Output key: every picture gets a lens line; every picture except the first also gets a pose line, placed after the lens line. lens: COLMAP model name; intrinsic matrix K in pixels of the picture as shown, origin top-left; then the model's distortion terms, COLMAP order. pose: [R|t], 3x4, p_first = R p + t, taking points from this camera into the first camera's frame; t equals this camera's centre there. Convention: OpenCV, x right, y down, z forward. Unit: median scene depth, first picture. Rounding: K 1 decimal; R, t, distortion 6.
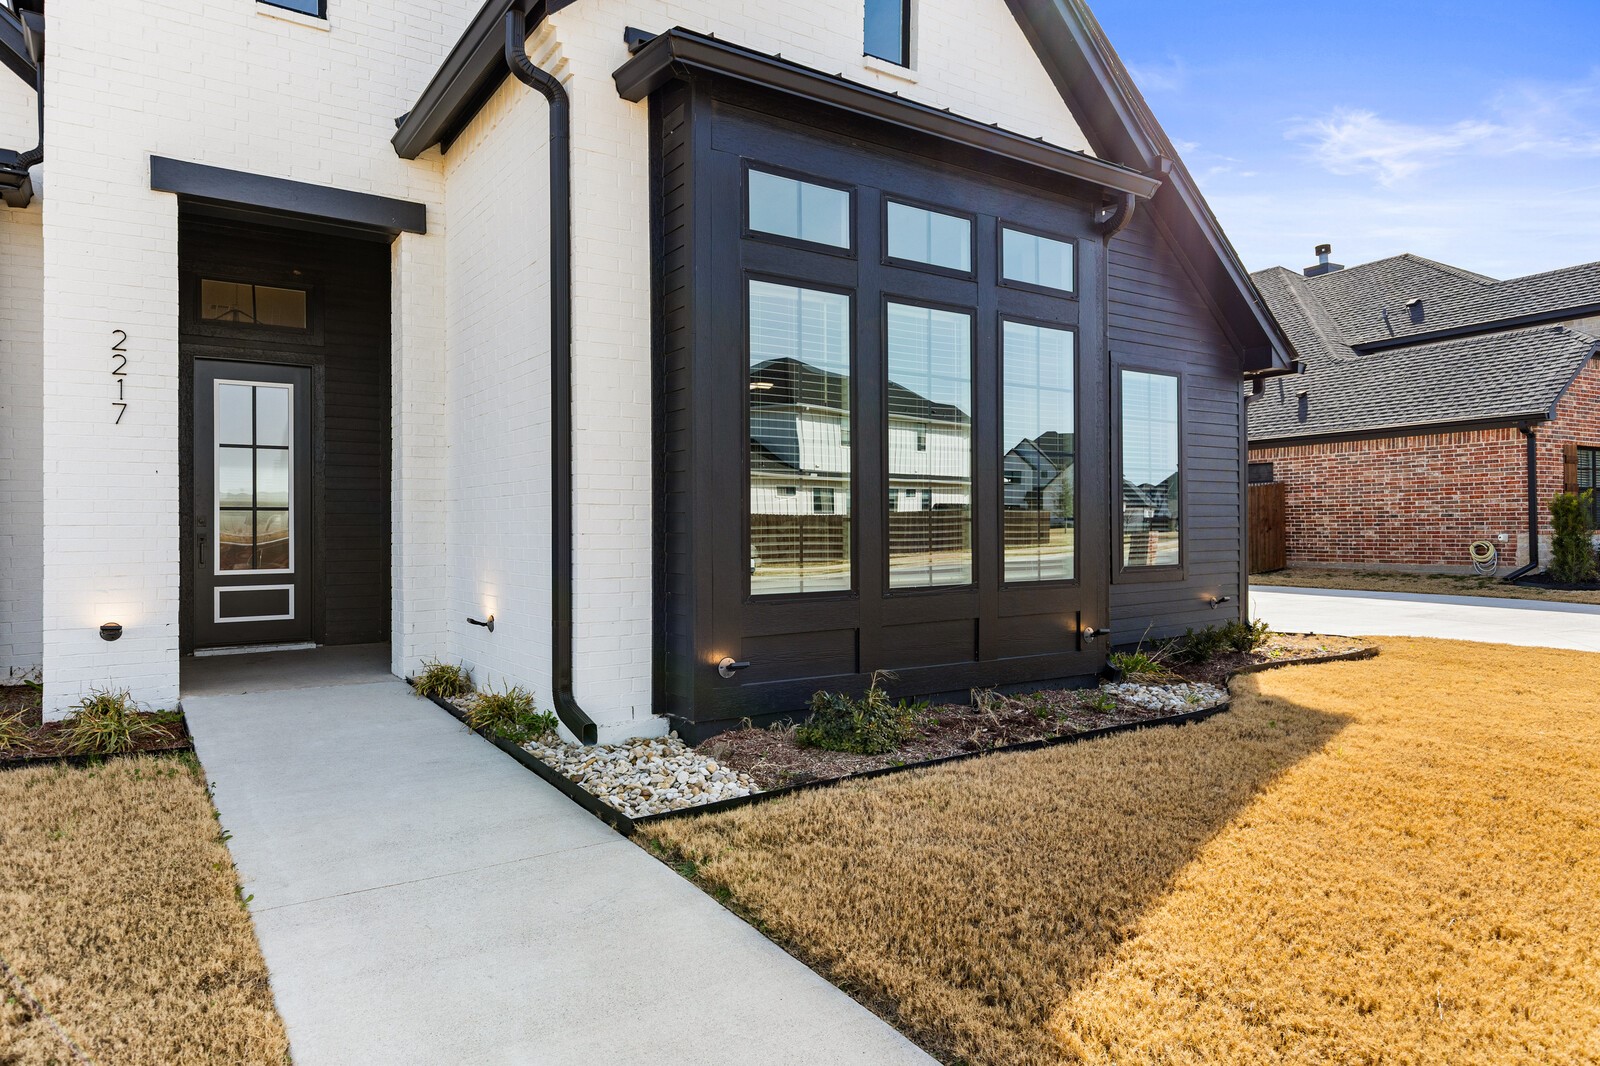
lens RADIAL K [[999.5, 0, 808.5], [0, 999.5, 526.0], [0, 0, 1]] dist [0.004569, -0.000453]
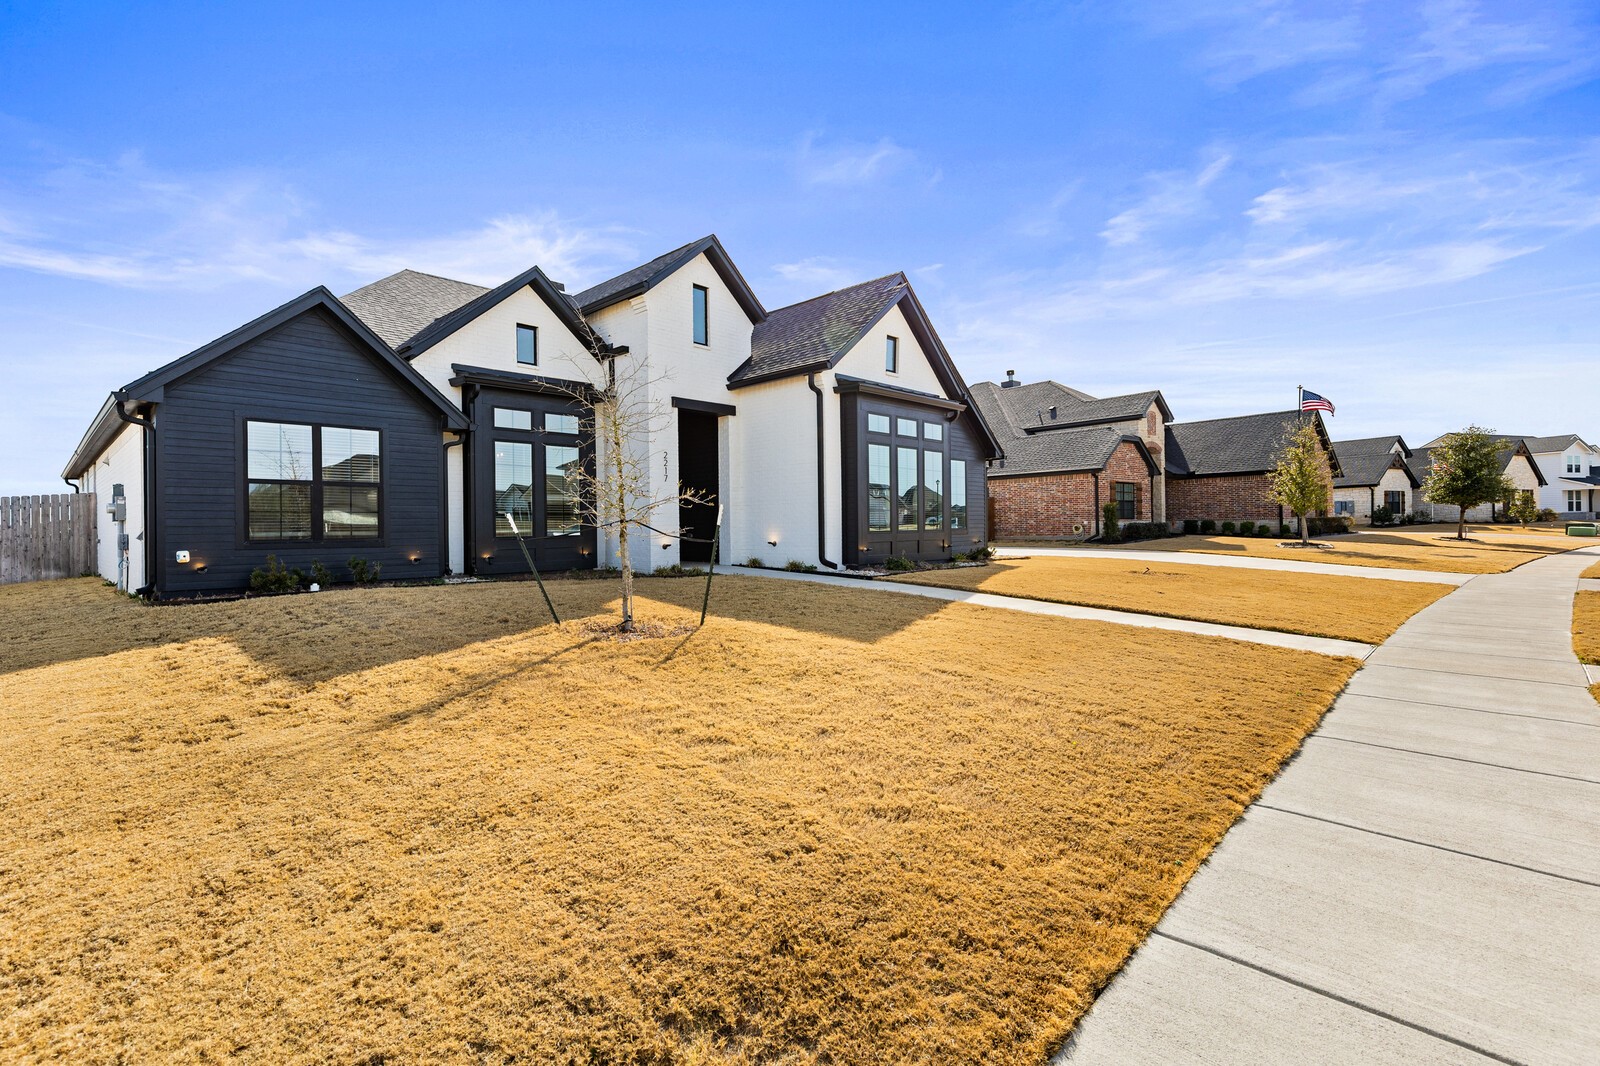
lens RADIAL K [[726.5, 0, 809.5], [0, 726.5, 538.5], [0, 0, 1]] dist [0.000438, 0.000523]
pose [[0.978649, -0.010529, 0.205270, -0.610863], [0.007150, 0.999827, 0.017195, 0.036403], [-0.205416, -0.015361, 0.978554, -1.157589]]
